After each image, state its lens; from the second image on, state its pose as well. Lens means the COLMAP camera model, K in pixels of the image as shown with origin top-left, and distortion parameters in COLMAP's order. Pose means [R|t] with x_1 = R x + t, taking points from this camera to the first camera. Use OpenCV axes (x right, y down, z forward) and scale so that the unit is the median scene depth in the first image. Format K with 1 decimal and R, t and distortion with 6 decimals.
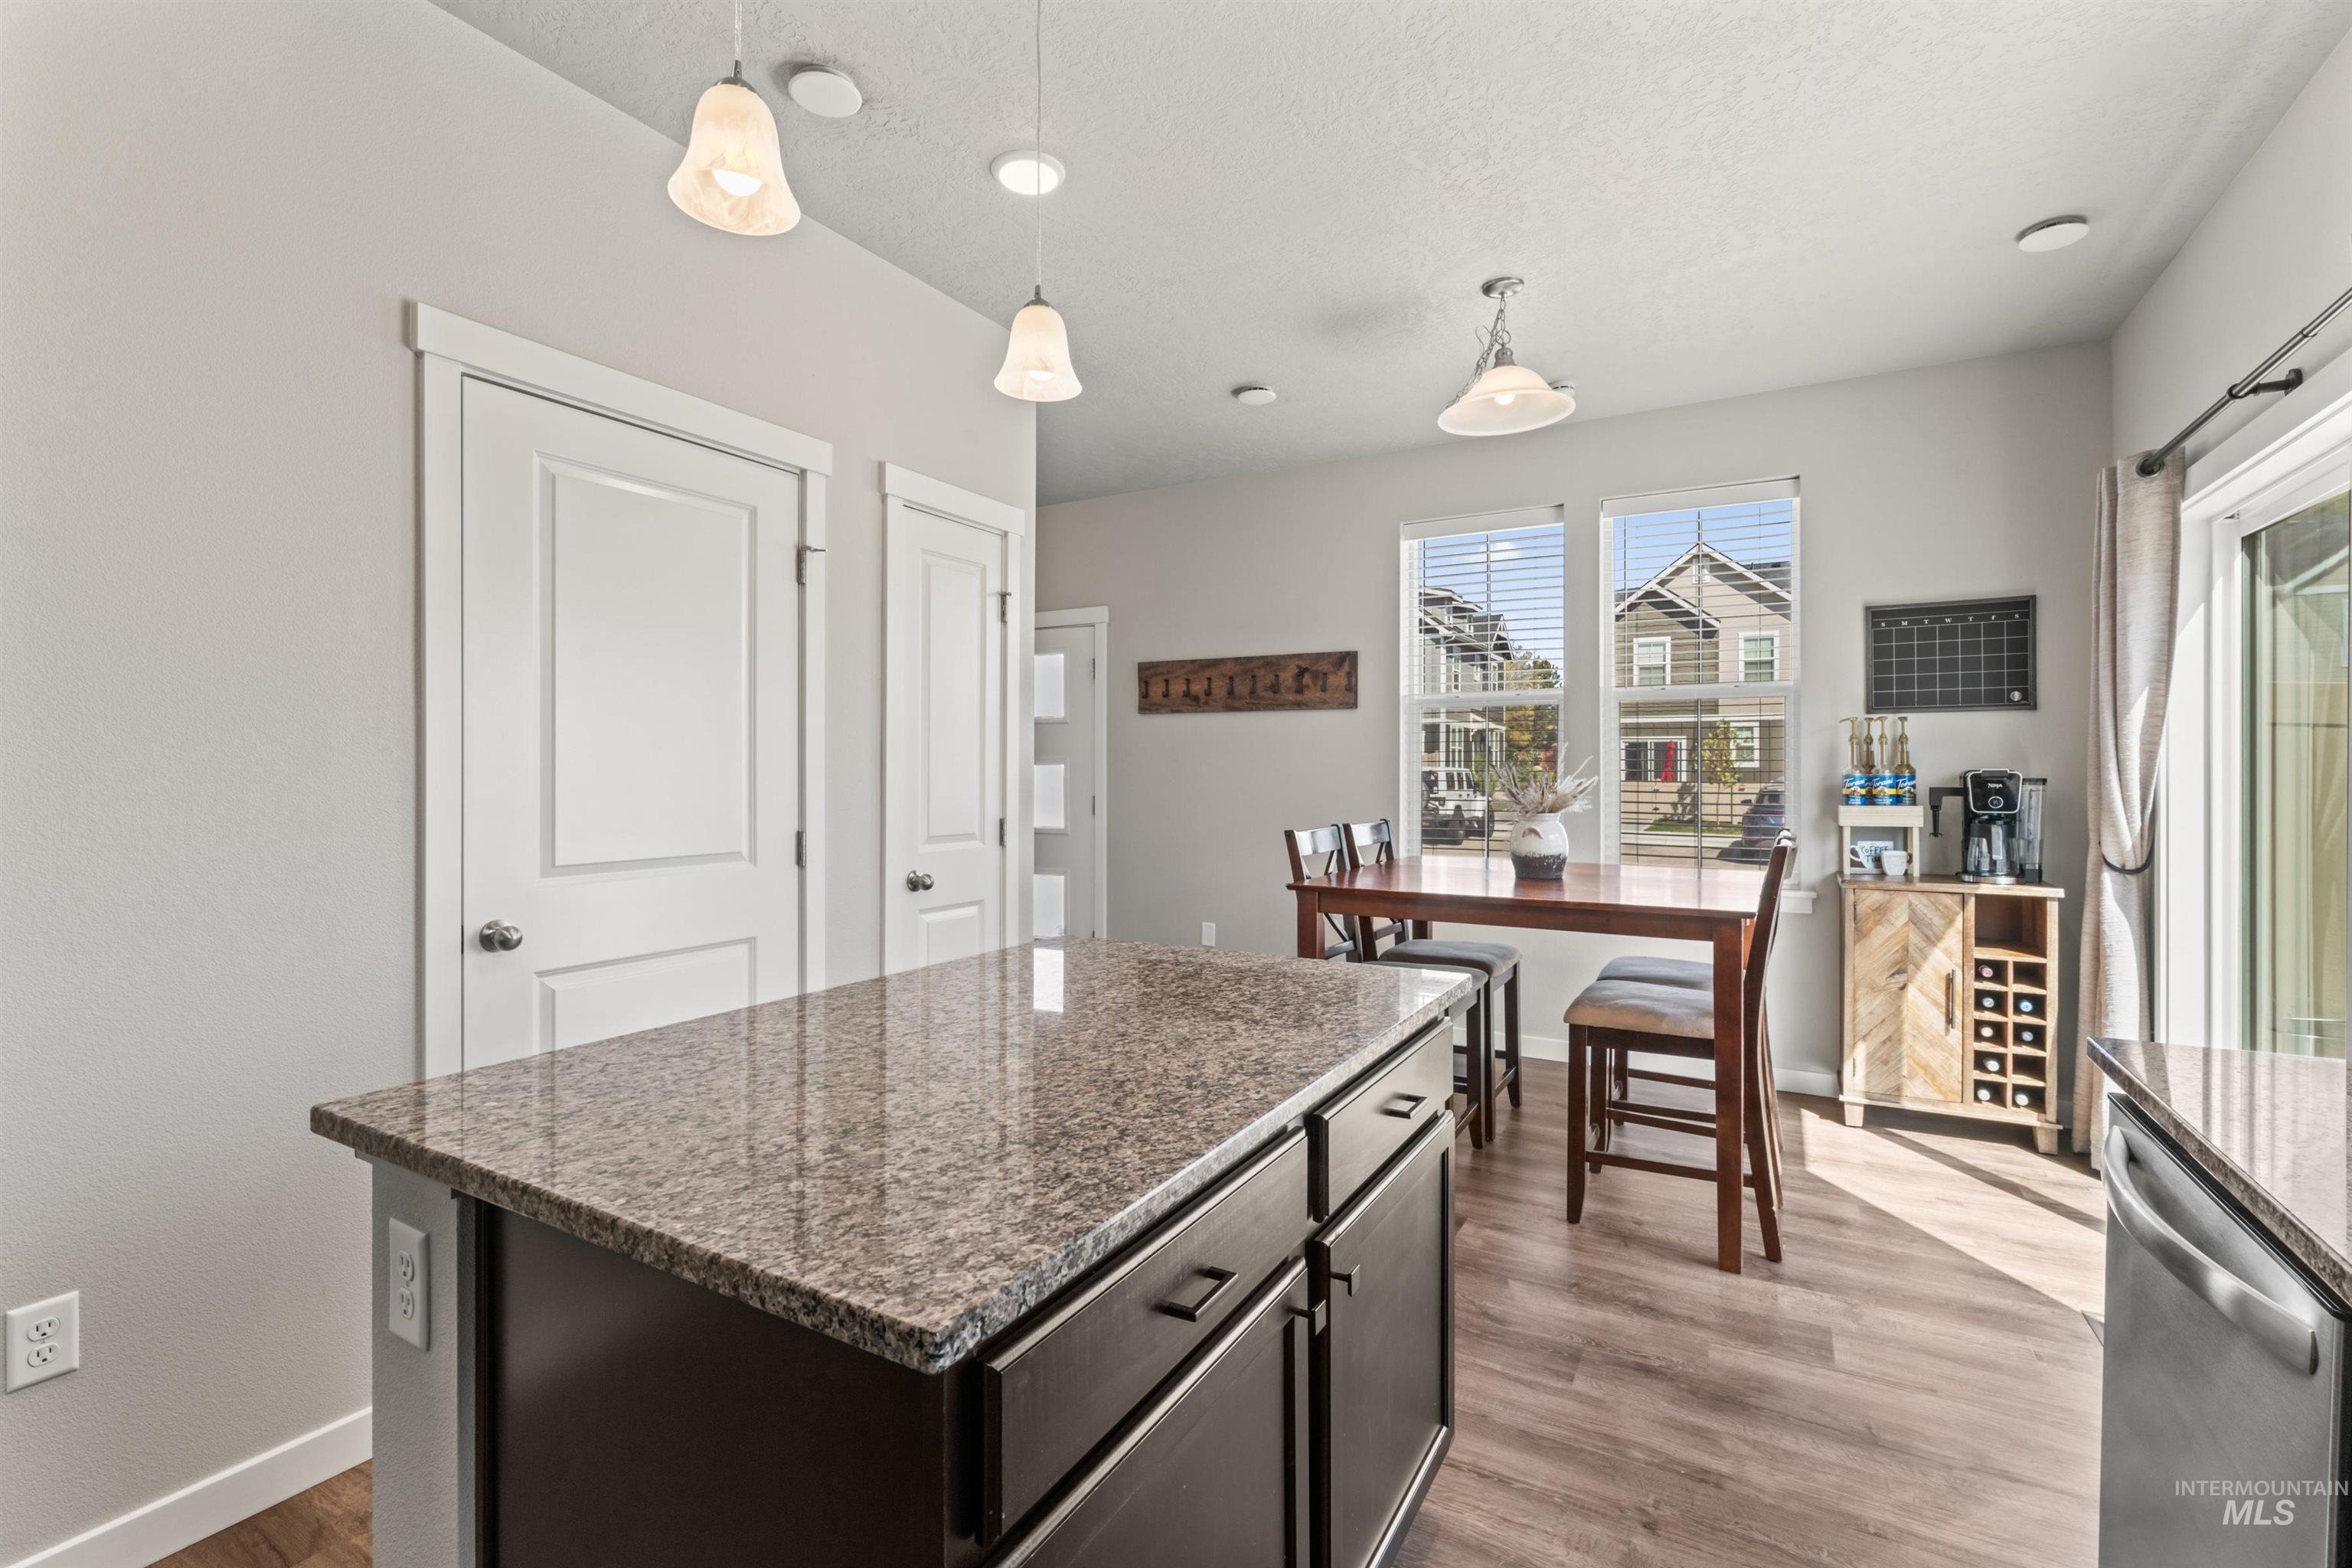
lens RADIAL K [[1042.7, 0, 1166.8], [0, 1042.7, 774.8], [0, 0, 1]] dist [-0.004095, -0.000293]
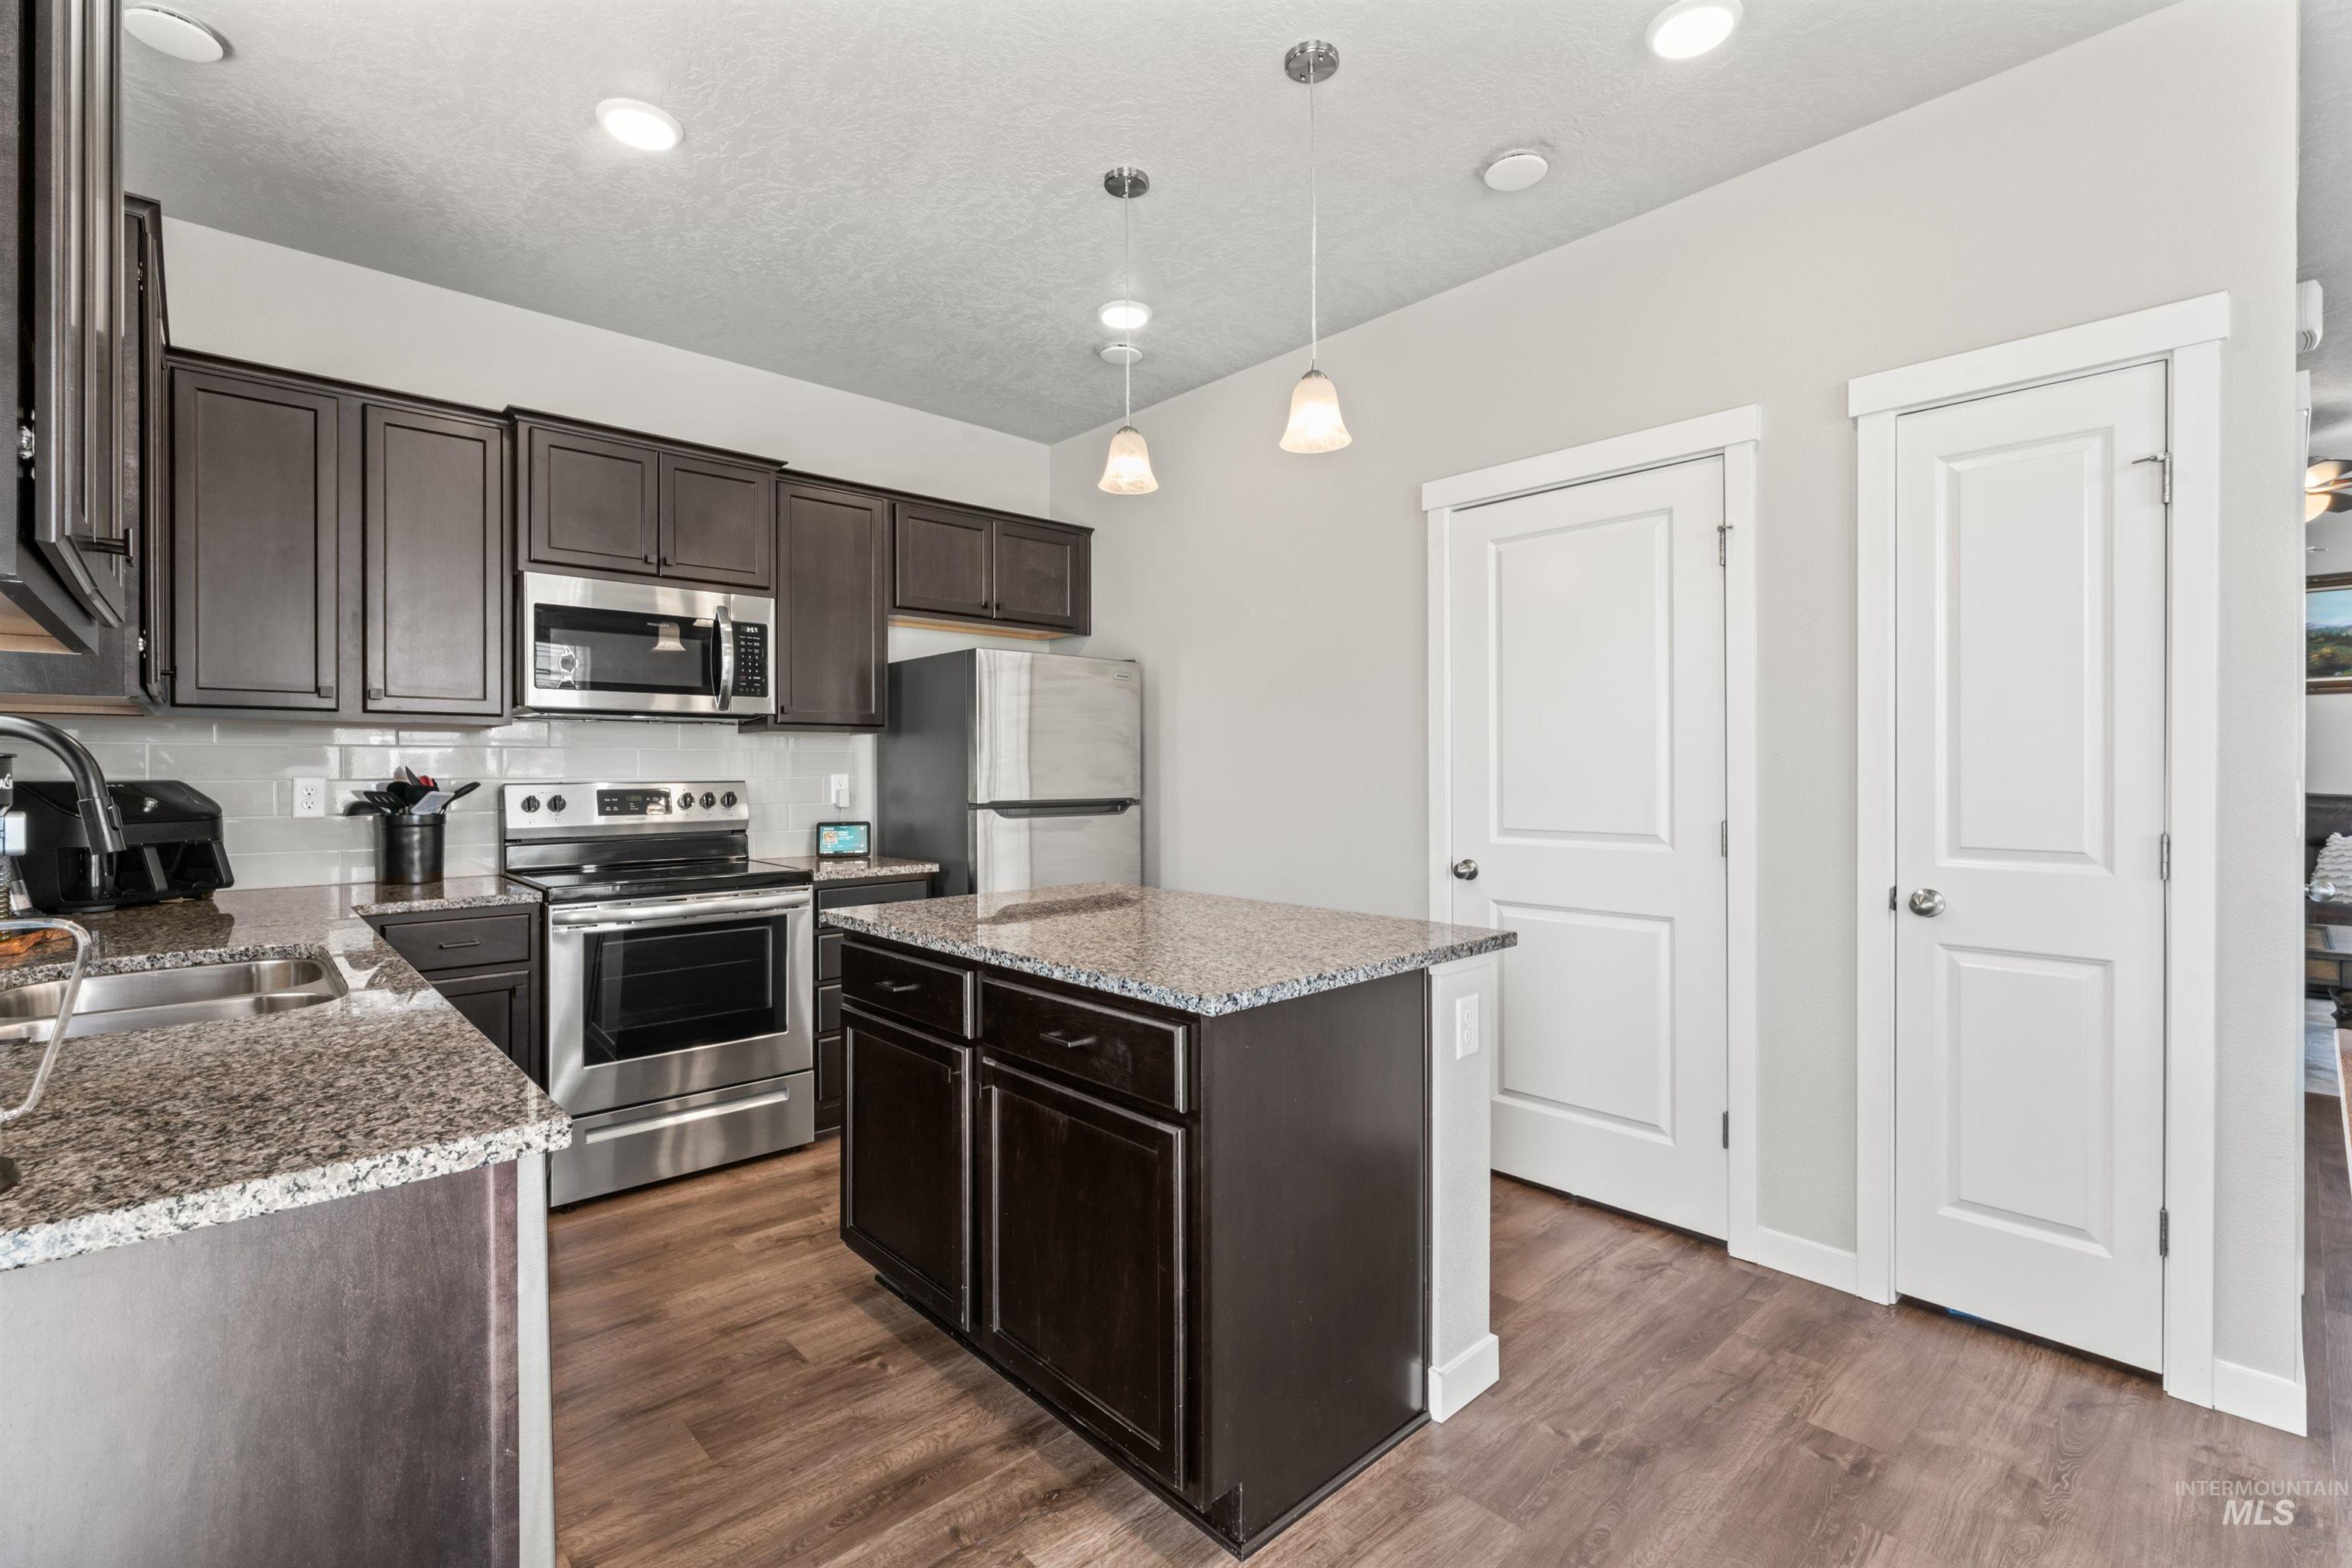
lens RADIAL K [[1042.7, 0, 1176.0], [0, 1042.7, 778.7], [0, 0, 1]] dist [-0.004095, -0.000293]
pose [[-0.308198, 0.004818, -0.951310, 0.719200], [-0.005140, 0.999964, 0.006730, 0.009745], [0.951308, 0.006964, -0.308162, 0.806190]]
